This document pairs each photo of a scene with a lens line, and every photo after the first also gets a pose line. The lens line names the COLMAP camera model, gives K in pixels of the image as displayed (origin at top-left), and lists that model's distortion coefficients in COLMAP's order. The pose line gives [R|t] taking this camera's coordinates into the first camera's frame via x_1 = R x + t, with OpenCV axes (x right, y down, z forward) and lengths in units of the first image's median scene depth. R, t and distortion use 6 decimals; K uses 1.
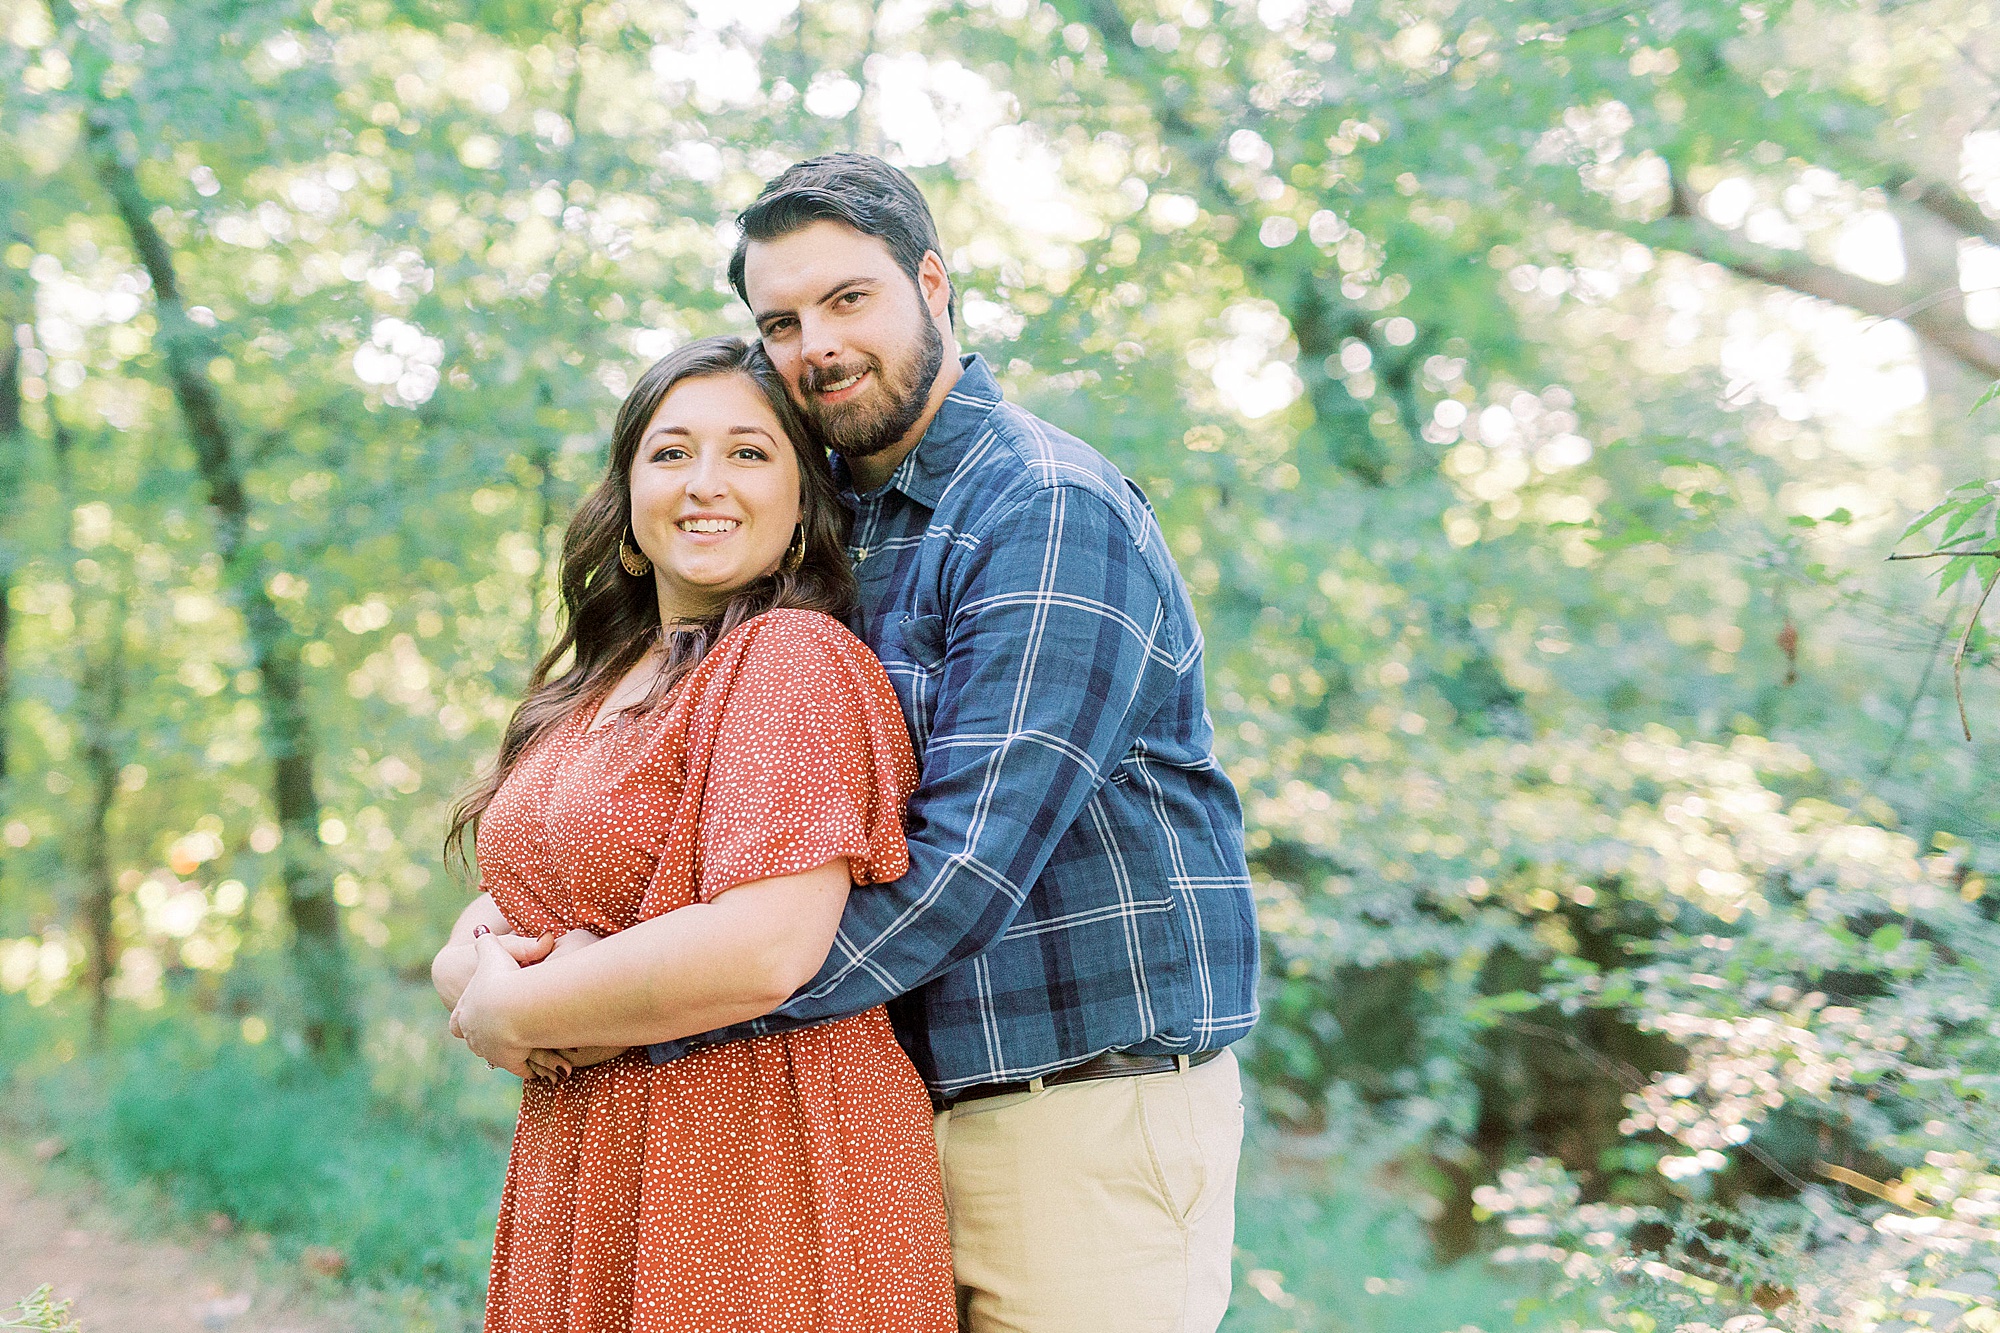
lens RADIAL K [[3028.3, 0, 1024.9], [0, 3028.3, 651.6], [0, 0, 1]] dist [0.005412, -0.014207]
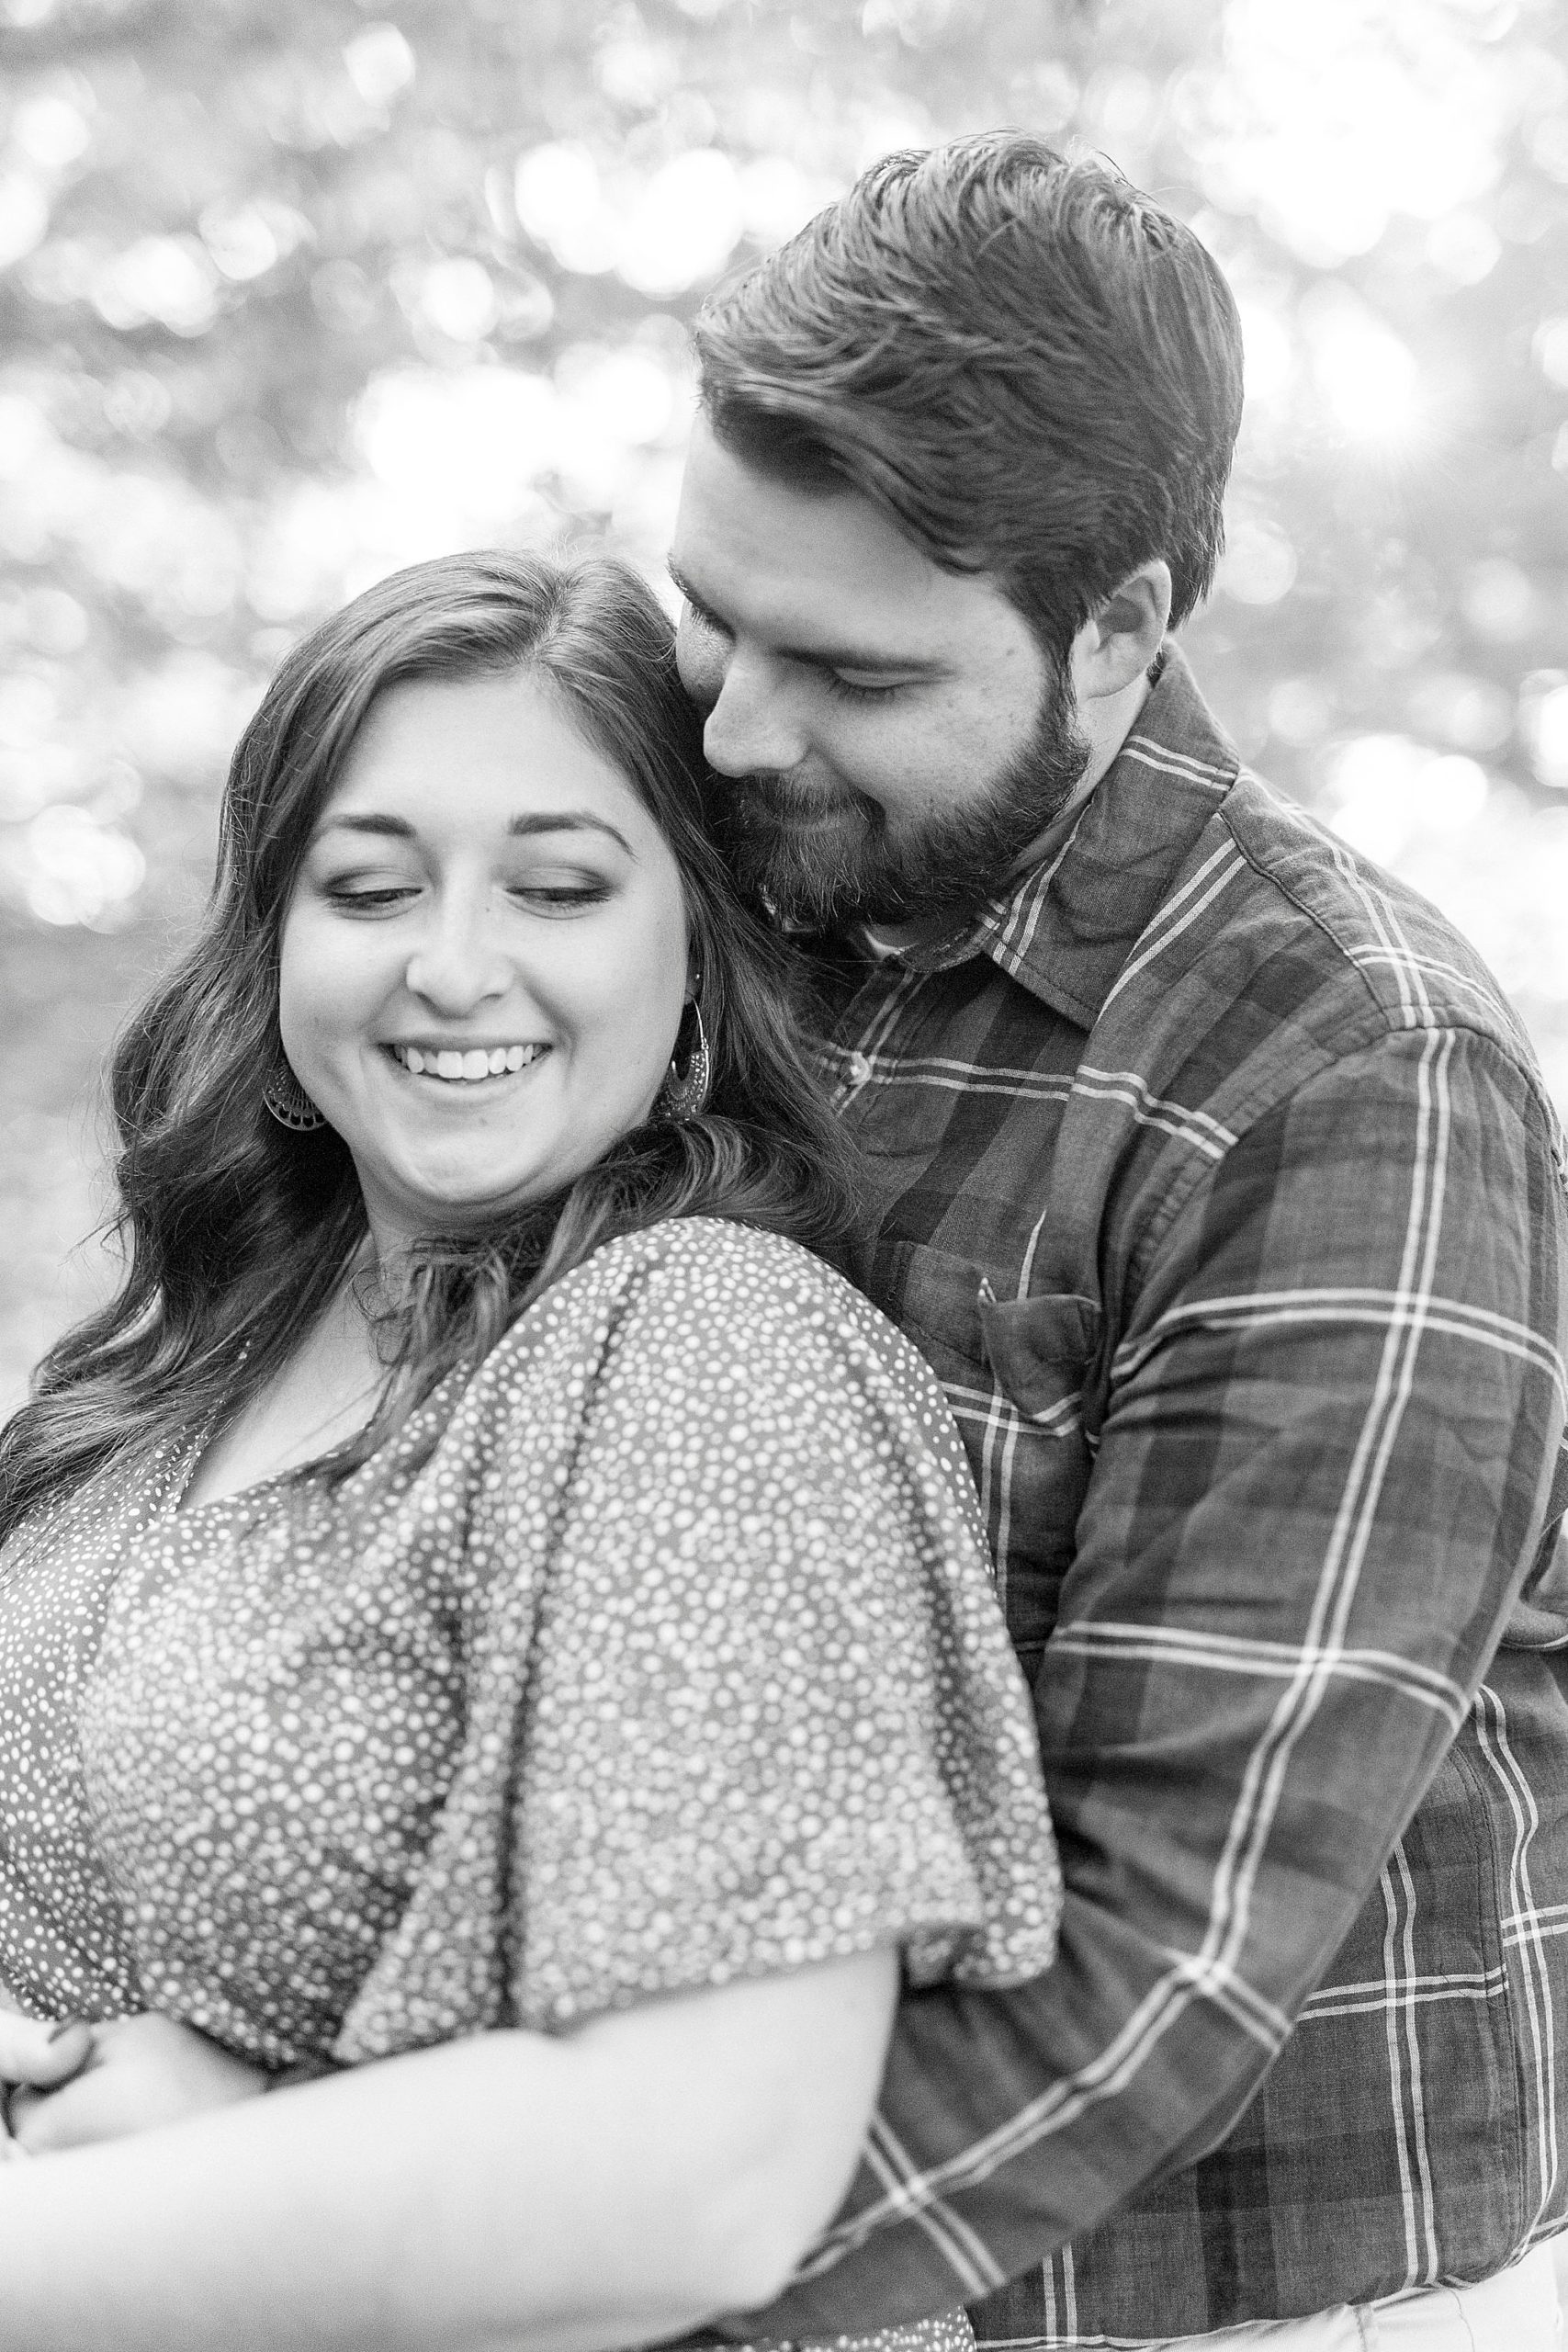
lens RADIAL K [[3561.0, 0, 784.0], [0, 3561.0, 1176.0], [0, 0, 1]] dist [0.005412, -0.014207]
pose [[0.966104, 0.094776, 0.240127, -0.189027], [-0.121838, 0.987454, 0.100450, -0.072450], [-0.227594, -0.126302, 0.965530, 0.555550]]
